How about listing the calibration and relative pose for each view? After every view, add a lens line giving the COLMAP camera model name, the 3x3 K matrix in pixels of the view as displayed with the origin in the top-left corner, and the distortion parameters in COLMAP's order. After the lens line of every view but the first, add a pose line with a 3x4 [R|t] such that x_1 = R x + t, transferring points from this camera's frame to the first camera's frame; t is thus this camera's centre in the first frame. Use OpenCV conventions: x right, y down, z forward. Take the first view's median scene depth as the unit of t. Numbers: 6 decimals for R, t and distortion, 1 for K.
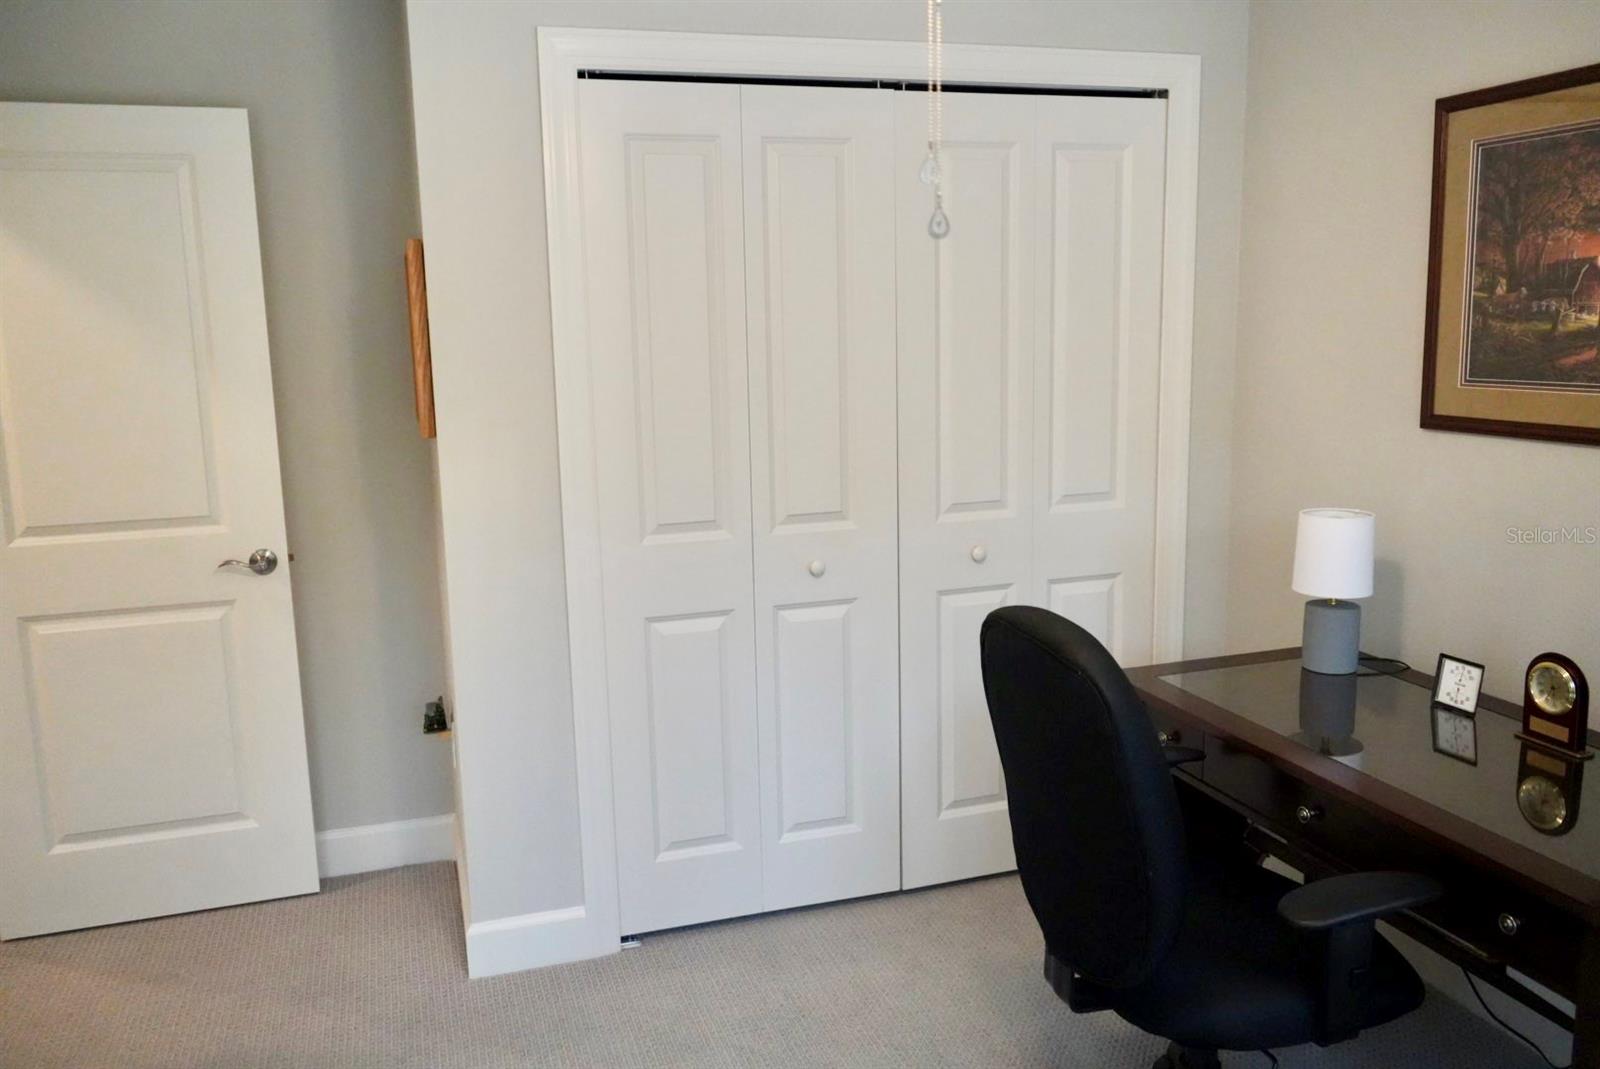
lens RADIAL K [[1255.2, 0, 788.7], [0, 1255.2, 526.4], [0, 0, 1]] dist [-0.023287, 0.019896]
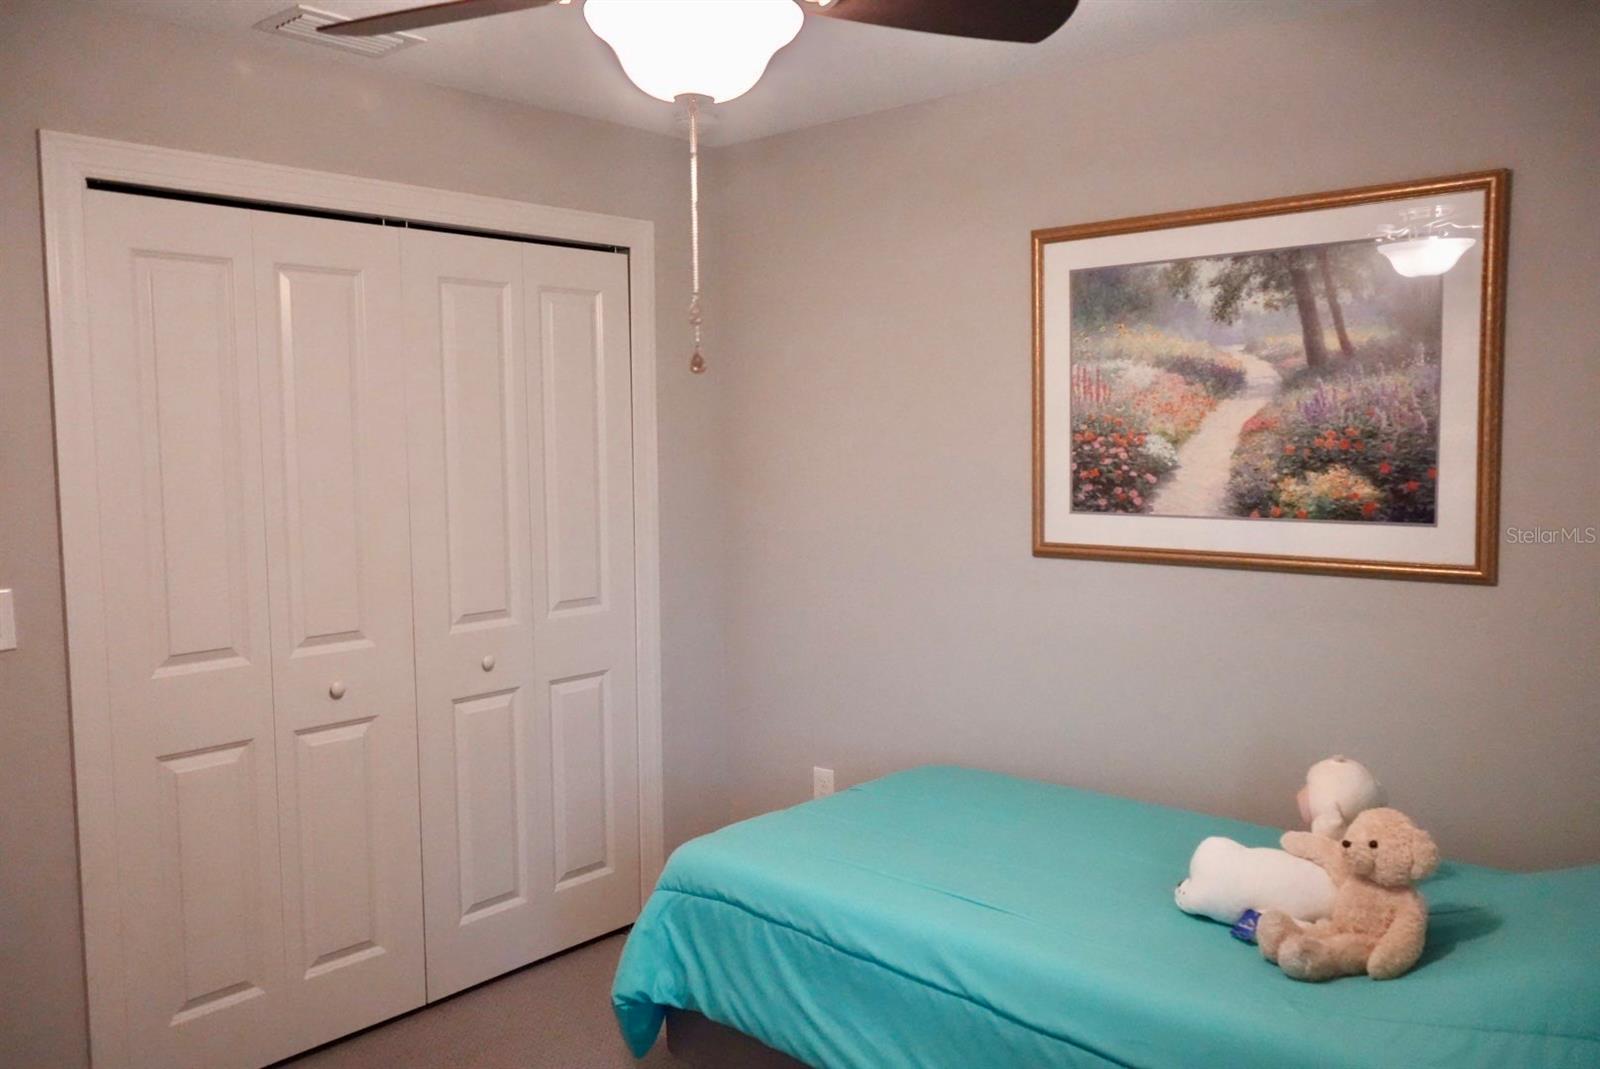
lens RADIAL K [[1255.2, 0, 809.5], [0, 1255.2, 540.3], [0, 0, 1]] dist [-0.023287, 0.019896]
pose [[0.853822, -0.034489, 0.519422, -0.167839], [0.080660, 0.994517, -0.066554, 0.012581], [-0.514278, 0.098721, 0.851922, -0.051597]]
